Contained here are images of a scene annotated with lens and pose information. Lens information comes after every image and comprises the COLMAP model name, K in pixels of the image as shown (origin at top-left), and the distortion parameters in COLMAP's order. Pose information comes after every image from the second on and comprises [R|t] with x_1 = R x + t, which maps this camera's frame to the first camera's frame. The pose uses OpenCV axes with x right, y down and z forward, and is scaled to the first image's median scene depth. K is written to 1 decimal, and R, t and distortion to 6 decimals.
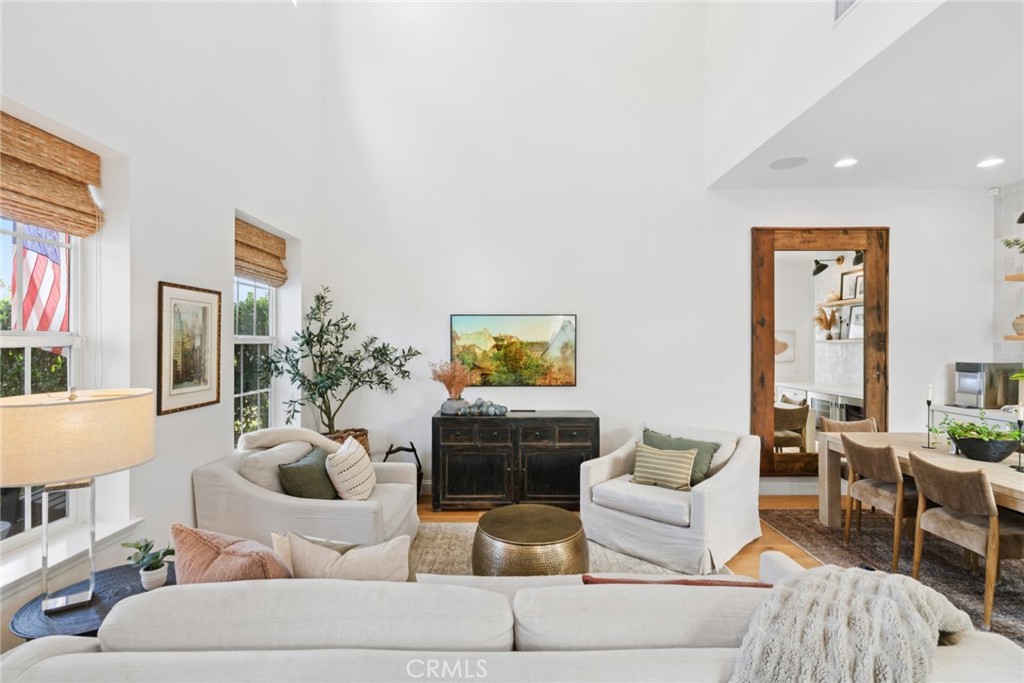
lens RADIAL K [[473.8, 0, 512.0], [0, 473.8, 341.5], [0, 0, 1]] dist [-0.000797, 0.000157]
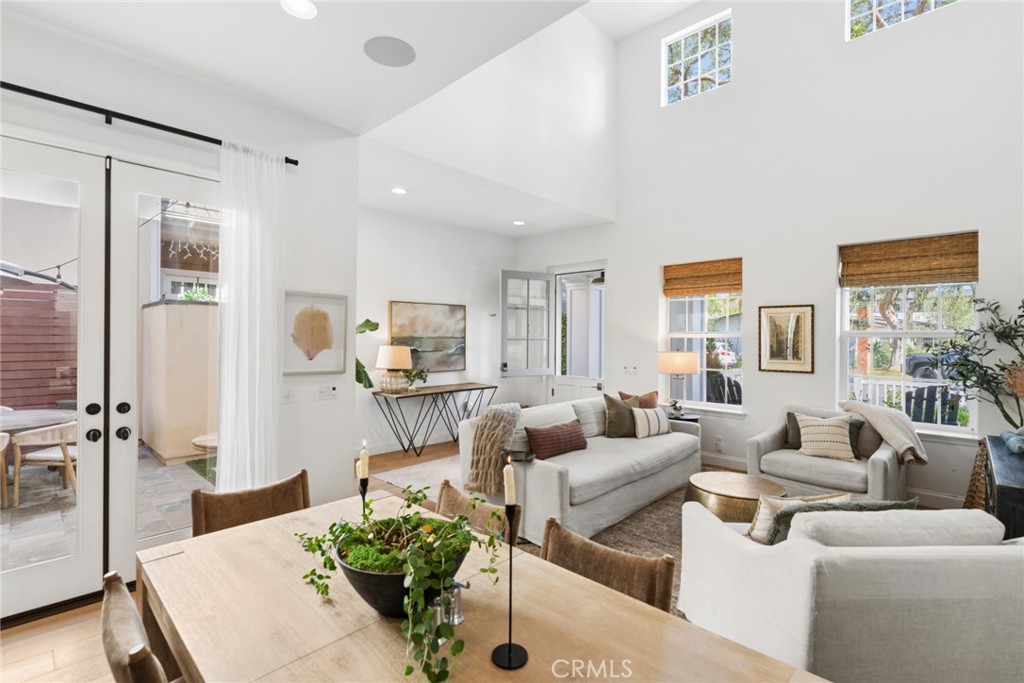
lens RADIAL K [[473.8, 0, 512.0], [0, 473.8, 341.5], [0, 0, 1]] dist [-0.000797, 0.000157]
pose [[-0.699492, 0.004404, -0.714627, 1.399064], [-0.002581, 0.999959, 0.008688, 0.010099], [0.714636, 0.007921, -0.699452, 1.557858]]
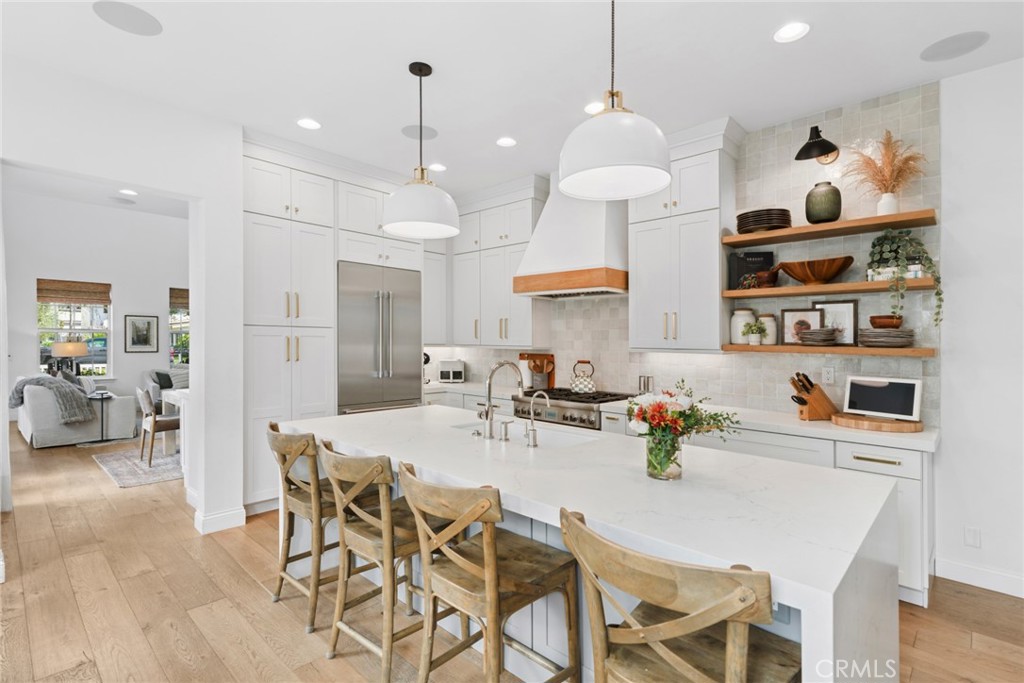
lens RADIAL K [[490.6, 0, 512.0], [0, 490.6, 341.5], [0, 0, 1]] dist [-0.001134, -0.000156]
pose [[0.727044, 0.003121, -0.686584, 3.660298], [-0.003949, 0.999992, 0.000364, 0.055539], [0.686579, 0.002447, 0.727051, 0.286925]]
